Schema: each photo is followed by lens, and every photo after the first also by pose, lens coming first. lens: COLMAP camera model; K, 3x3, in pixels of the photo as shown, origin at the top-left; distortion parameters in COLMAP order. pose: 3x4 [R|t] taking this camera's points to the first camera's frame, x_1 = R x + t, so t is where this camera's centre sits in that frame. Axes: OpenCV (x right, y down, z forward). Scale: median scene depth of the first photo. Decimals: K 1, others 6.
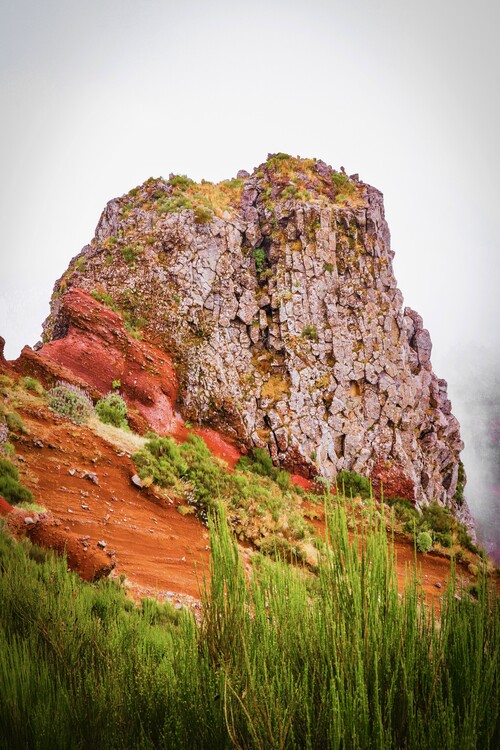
lens RADIAL K [[846.9, 0, 249.7], [0, 846.9, 375.4], [0, 0, 1]] dist [-0.116003, 0.000000]
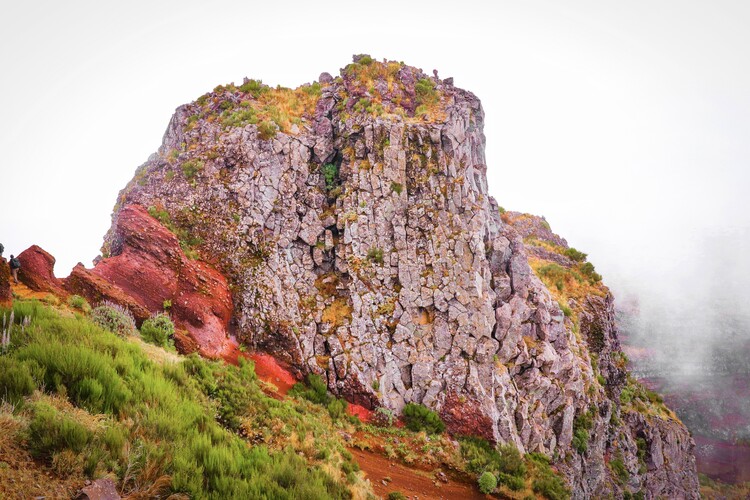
lens RADIAL K [[1455.4, 0, 375.3], [0, 1455.4, 250.0], [0, 0, 1]] dist [0.084511, 0.000000]
pose [[0.993005, 0.027478, -0.114828, 0.258976], [-0.029622, 0.999416, -0.017009, -0.028887], [0.114294, 0.020292, 0.993240, -0.627742]]
